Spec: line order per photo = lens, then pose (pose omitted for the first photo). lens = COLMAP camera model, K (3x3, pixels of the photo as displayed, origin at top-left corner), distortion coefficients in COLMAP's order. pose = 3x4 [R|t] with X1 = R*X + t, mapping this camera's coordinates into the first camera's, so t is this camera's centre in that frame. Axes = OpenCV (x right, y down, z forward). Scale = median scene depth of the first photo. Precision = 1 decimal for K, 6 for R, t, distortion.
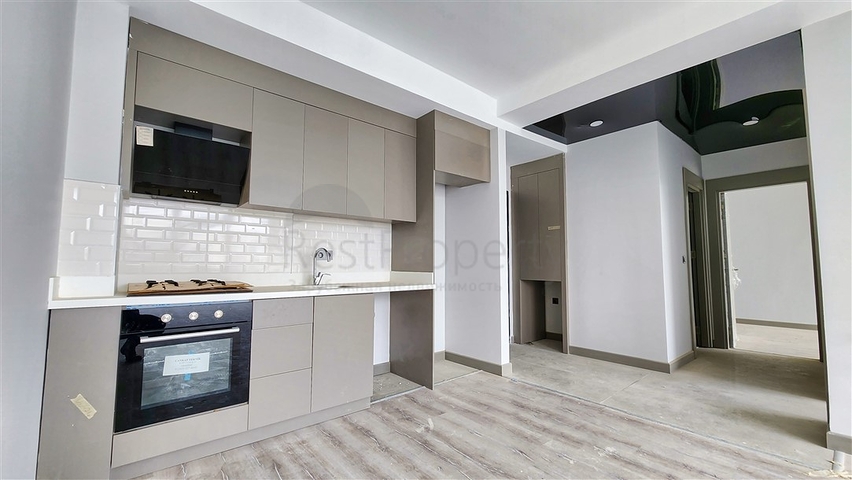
lens RADIAL K [[346.7, 0, 423.6], [0, 346.7, 242.7], [0, 0, 1]] dist [0.000897, -0.000590]
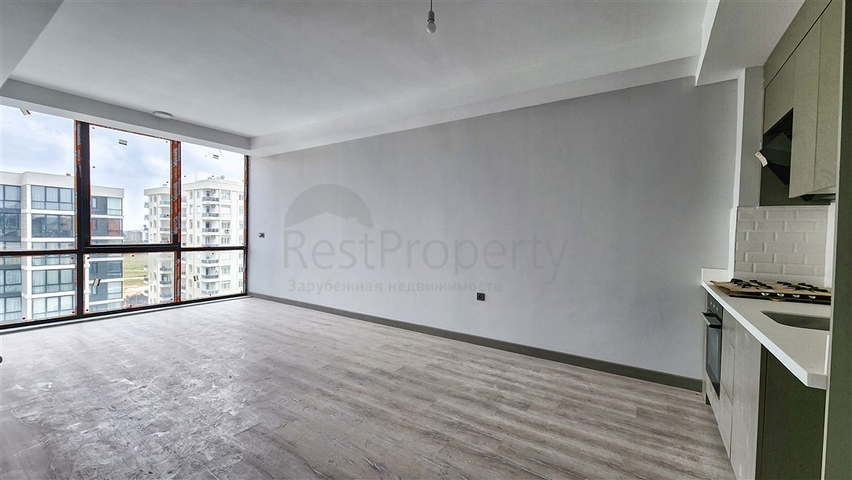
lens RADIAL K [[346.7, 0, 423.6], [0, 346.7, 242.7], [0, 0, 1]] dist [0.000897, -0.000590]
pose [[-0.960016, -0.016077, -0.279484, 0.581314], [-0.004516, 0.999109, -0.041962, 0.033415], [0.279910, -0.039022, -0.959233, 1.610558]]
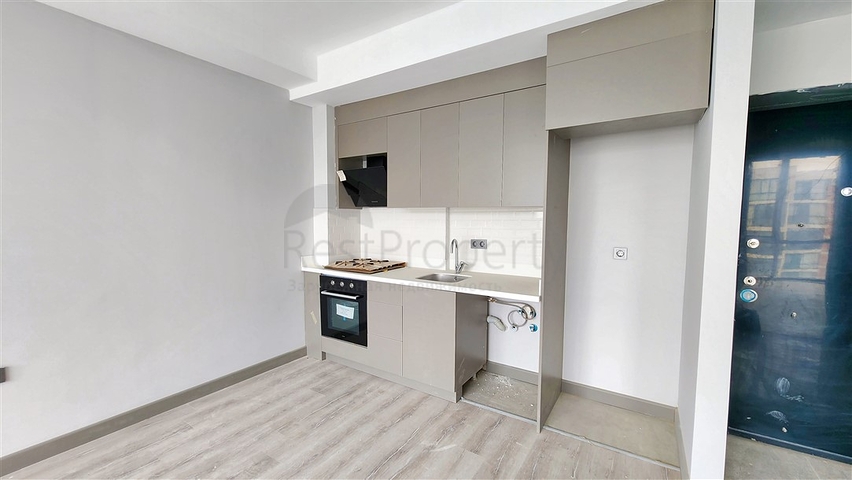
lens RADIAL K [[346.7, 0, 423.6], [0, 346.7, 242.7], [0, 0, 1]] dist [0.000897, -0.000590]
pose [[0.283433, 0.070111, -0.956426, 0.869757], [0.064911, 0.993634, 0.092075, -0.098081], [0.956793, -0.088180, 0.277078, 0.784566]]
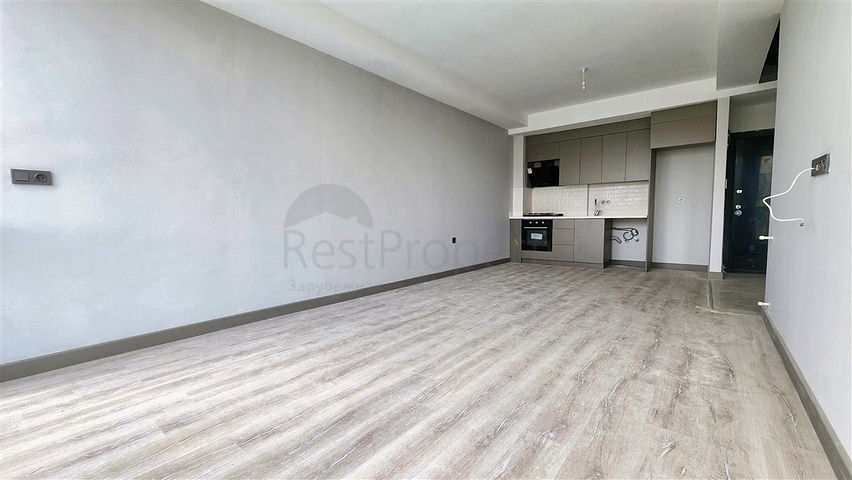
lens RADIAL K [[346.8, 0, 425.7], [0, 346.8, 237.2], [0, 0, 1]] dist [0.002567, -0.000045]
pose [[0.188459, 0.044815, -0.981058, 2.126073], [0.070274, 0.995782, 0.058987, 0.063770], [0.979564, -0.080059, 0.184514, -0.616505]]
